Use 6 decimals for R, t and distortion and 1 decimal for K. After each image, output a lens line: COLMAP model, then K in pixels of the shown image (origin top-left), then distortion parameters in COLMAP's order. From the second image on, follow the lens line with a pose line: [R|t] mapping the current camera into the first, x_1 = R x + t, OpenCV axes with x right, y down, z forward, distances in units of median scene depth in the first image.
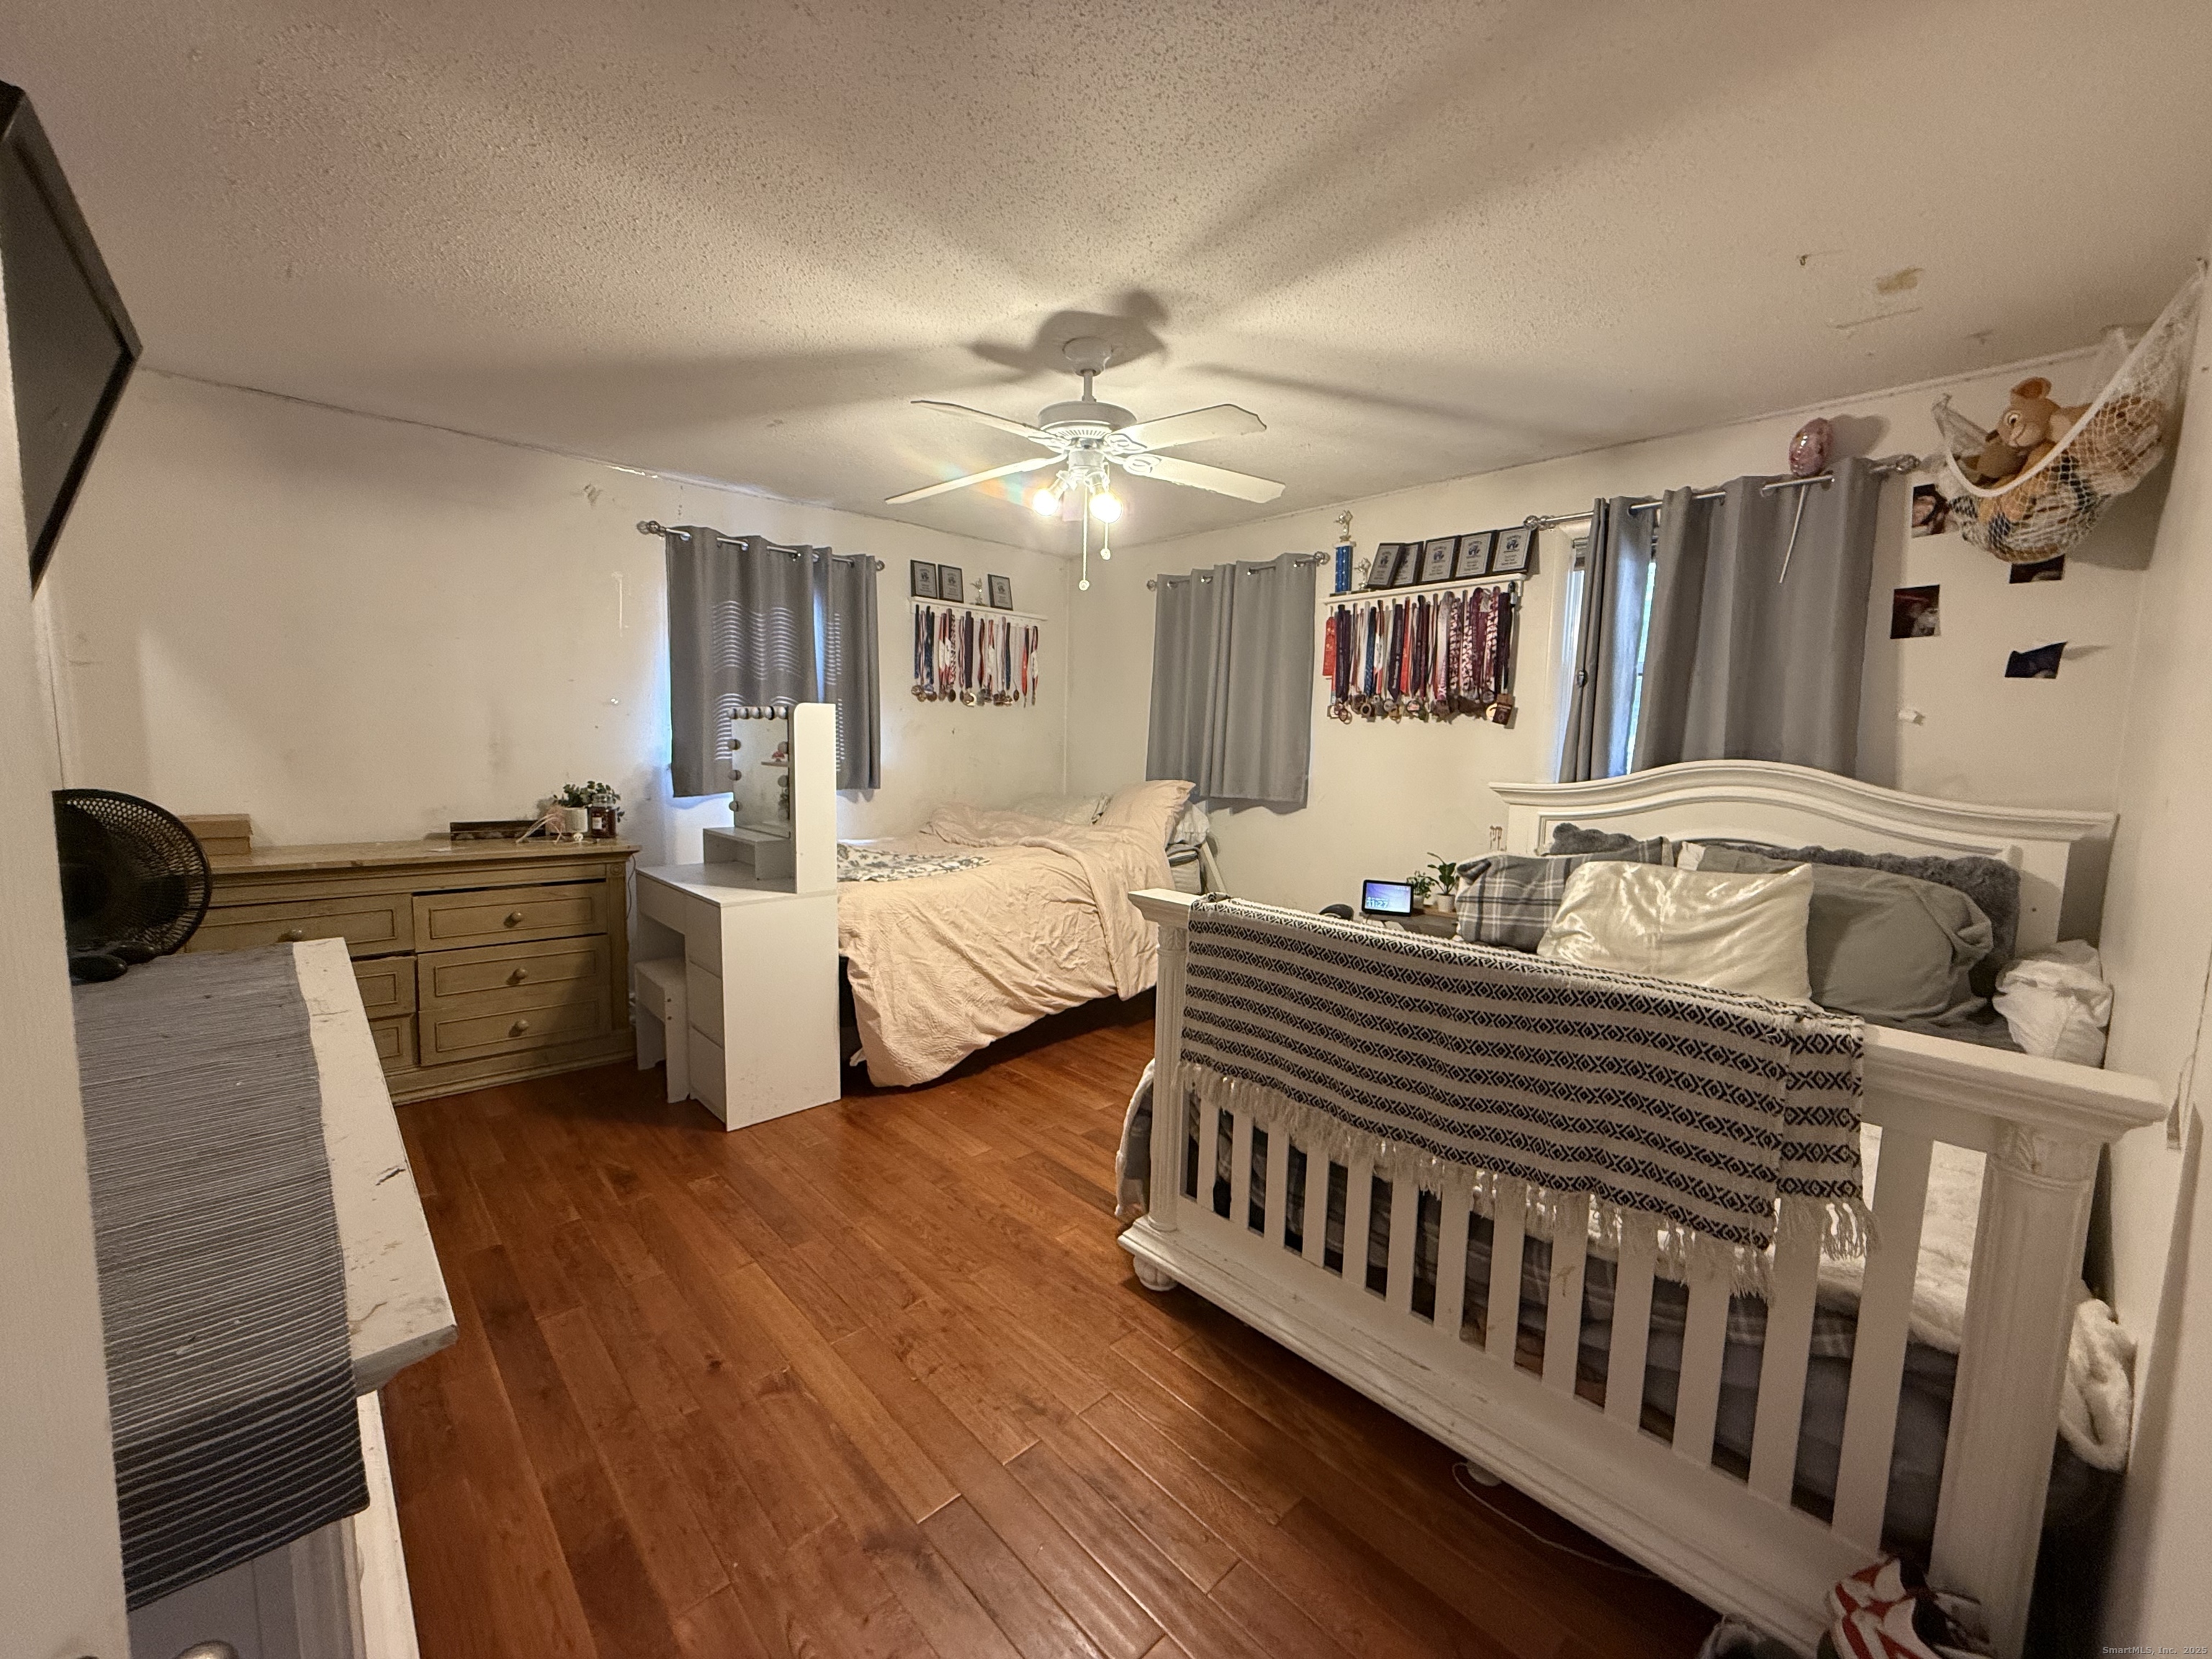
lens RADIAL K [[882.2, 0, 1101.8], [0, 882.2, 828.8], [0, 0, 1]] dist [0.001517, -0.000533]
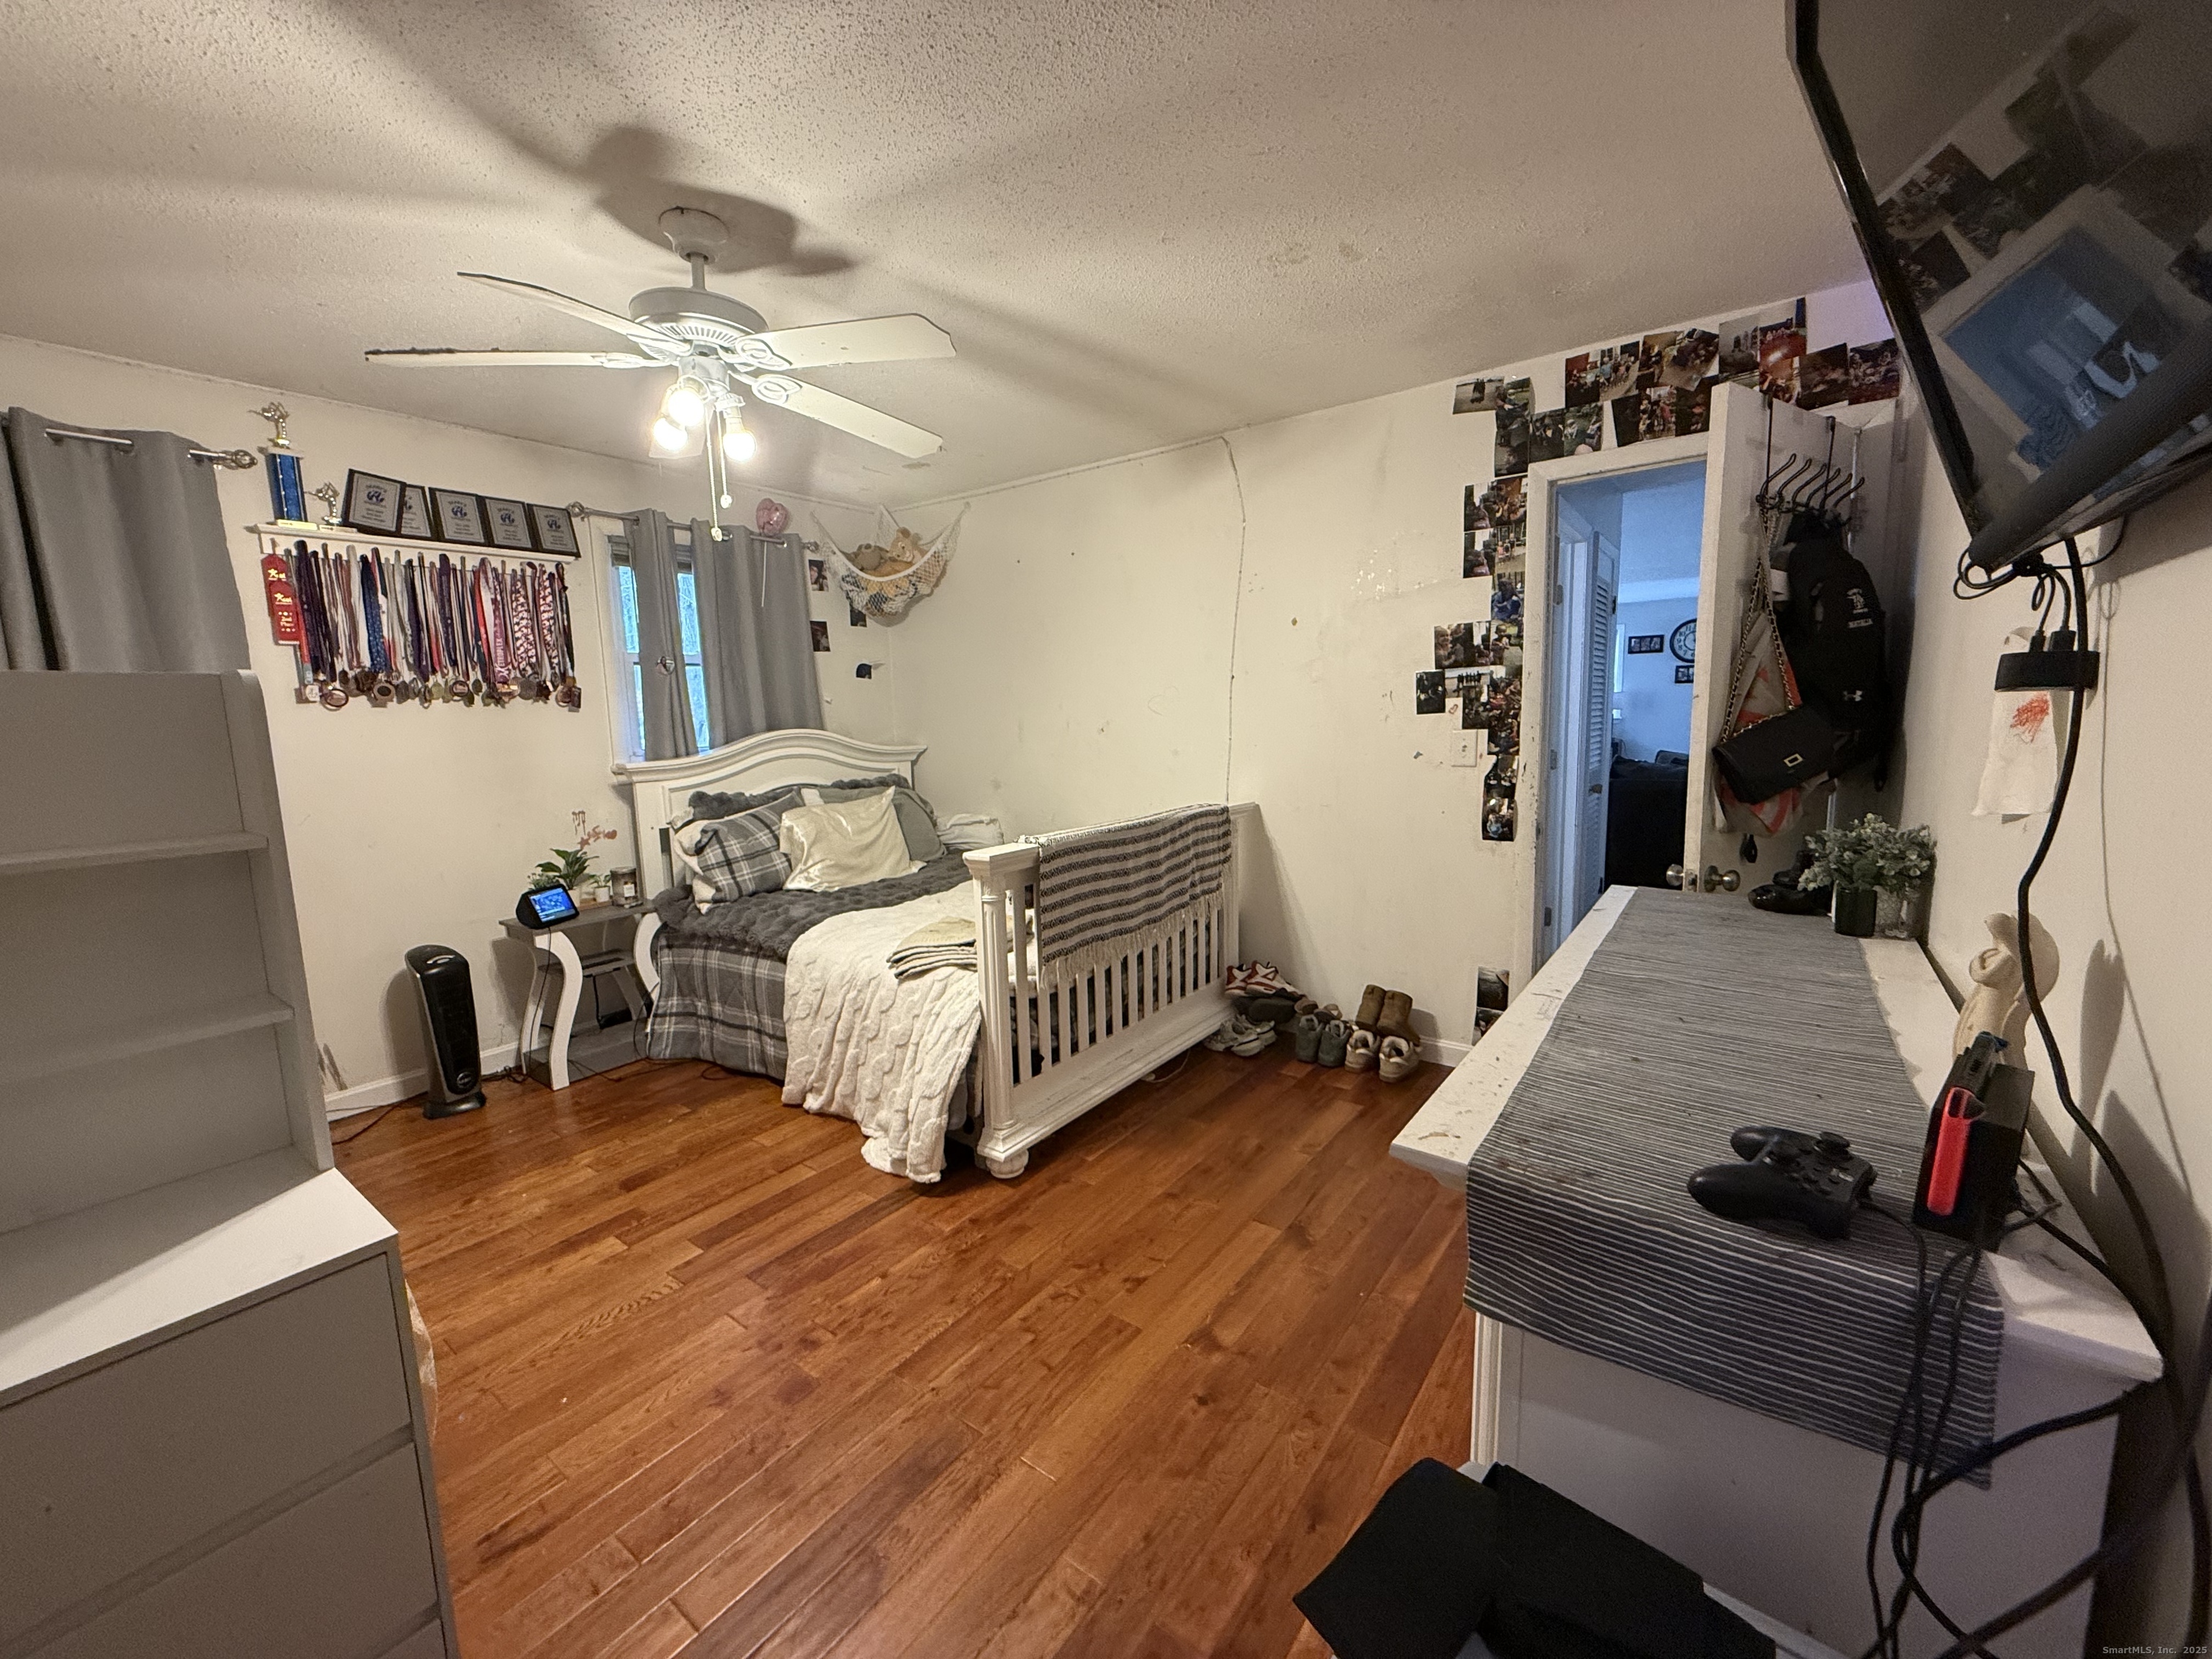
lens RADIAL K [[882.2, 0, 1101.8], [0, 882.2, 828.8], [0, 0, 1]] dist [0.001517, -0.000533]
pose [[-0.176471, -0.146422, 0.973354, -0.844174], [0.124658, 0.977587, 0.169659, -0.105848], [-0.976380, 0.151277, -0.154263, 0.788095]]
